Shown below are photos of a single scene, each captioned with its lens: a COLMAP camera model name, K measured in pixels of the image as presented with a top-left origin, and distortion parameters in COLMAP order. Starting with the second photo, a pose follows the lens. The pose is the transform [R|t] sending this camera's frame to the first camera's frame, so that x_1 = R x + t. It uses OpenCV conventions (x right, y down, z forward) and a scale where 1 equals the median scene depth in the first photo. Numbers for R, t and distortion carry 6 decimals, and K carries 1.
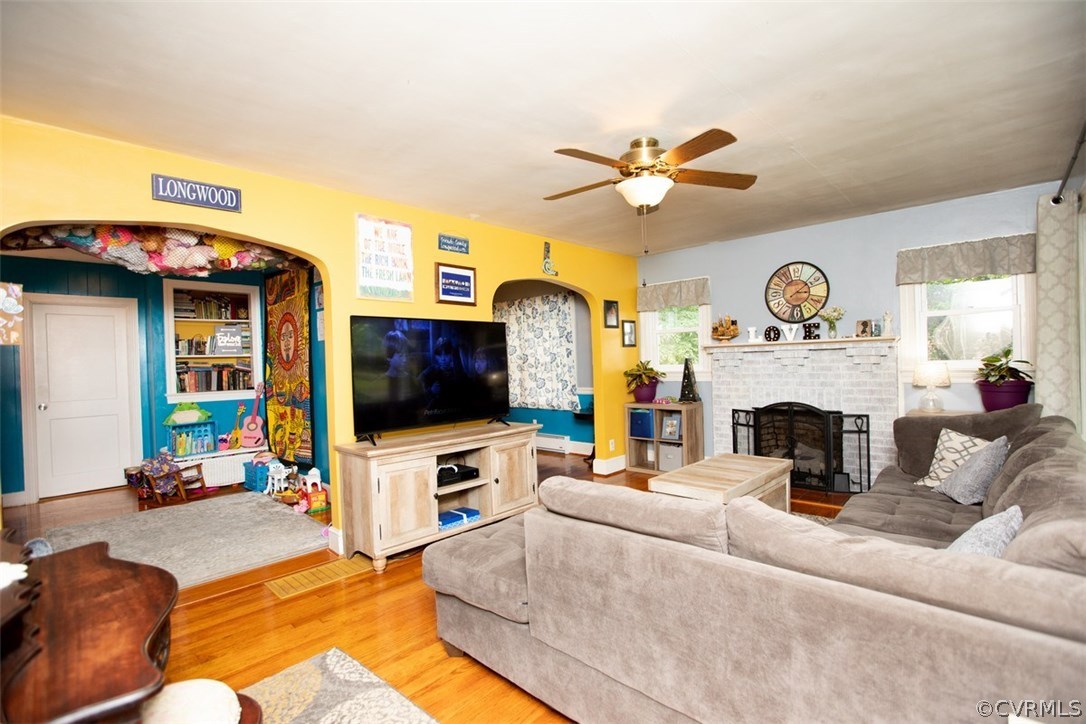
lens RADIAL K [[493.4, 0, 546.3], [0, 493.4, 362.0], [0, 0, 1]] dist [-0.044238, 0.013991]
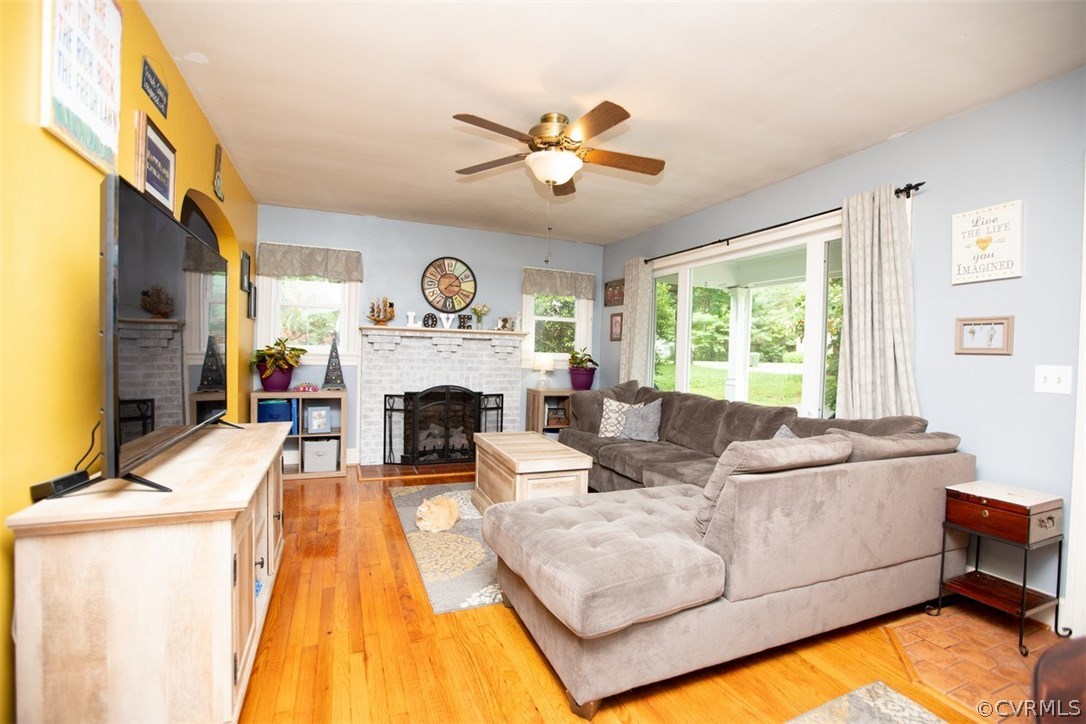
lens RADIAL K [[502.1, 0, 535.7], [0, 502.1, 361.3], [0, 0, 1]] dist [-0.050624, 0.000162]
pose [[0.412985, 0.025821, 0.910372, -0.425597], [-0.038382, 0.999203, -0.010929, 0.032726], [-0.909929, -0.030428, 0.413647, 0.357702]]
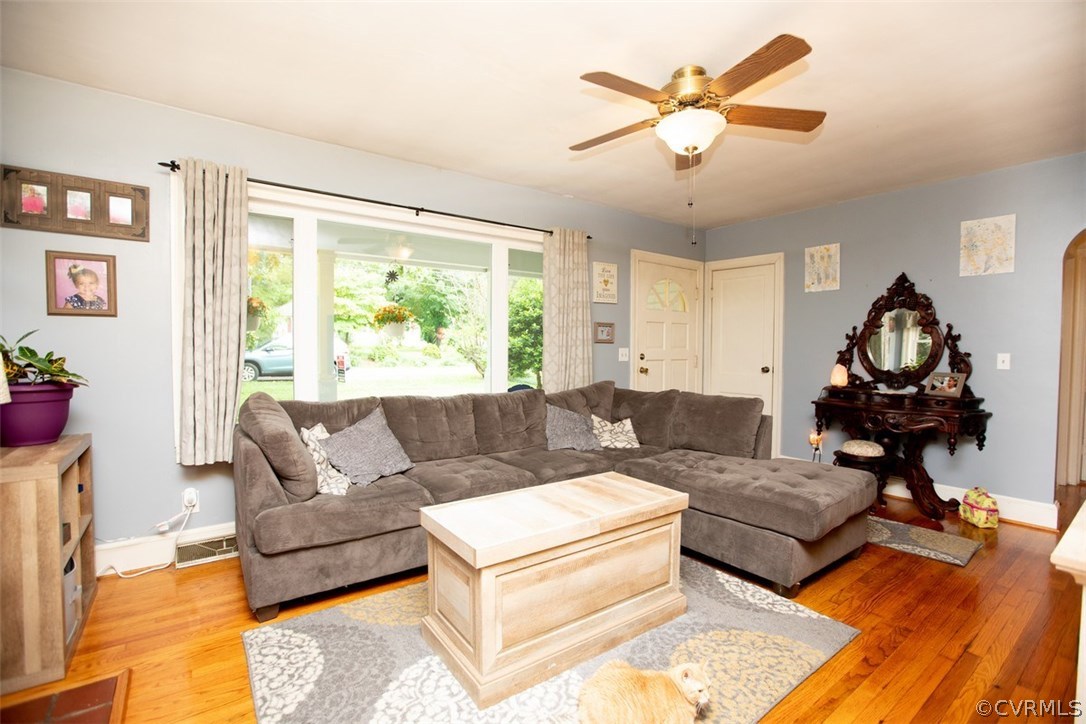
lens RADIAL K [[493.2, 0, 547.6], [0, 493.2, 366.6], [0, 0, 1]] dist [-0.045161, 0.010520]
pose [[-0.987268, 0.016488, 0.158210, 0.184384], [0.022905, 0.998984, 0.038822, 0.008370], [-0.157409, 0.041952, -0.986642, 1.103663]]
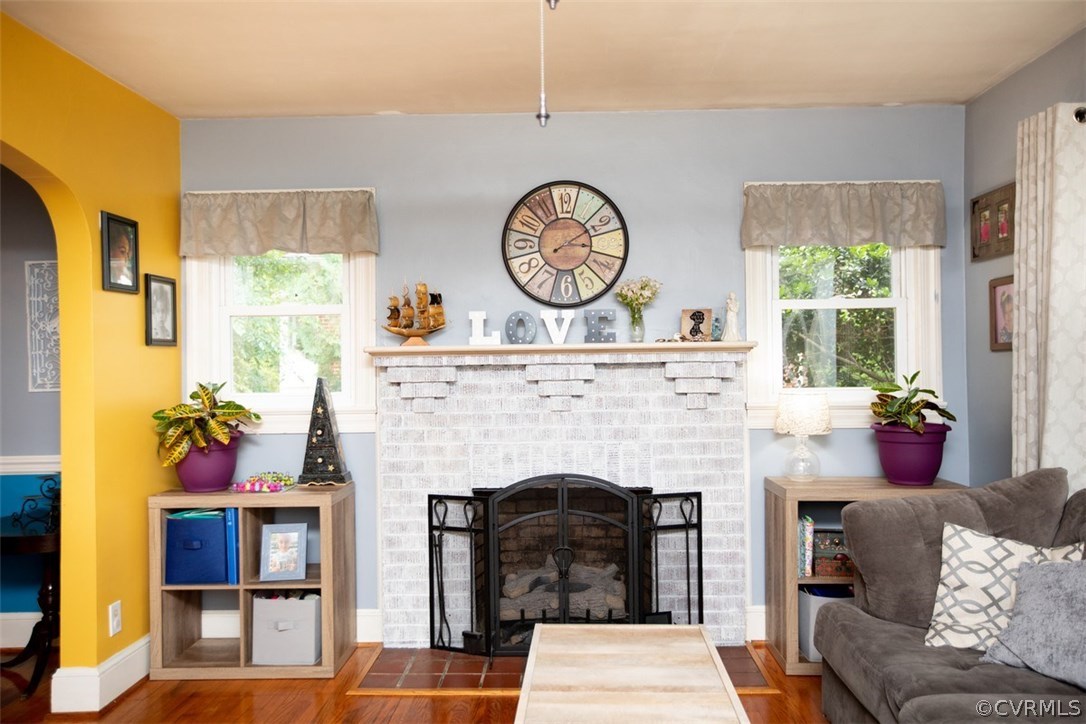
lens RADIAL K [[874.0, 0, 537.7], [0, 874.0, 362.9], [0, 0, 1]] dist [-0.018283, 0.102696]
pose [[0.746594, 0.022236, 0.664909, -0.078706], [-0.007652, 0.999662, -0.024839, -0.004135], [-0.665236, 0.013457, 0.746512, 0.378165]]
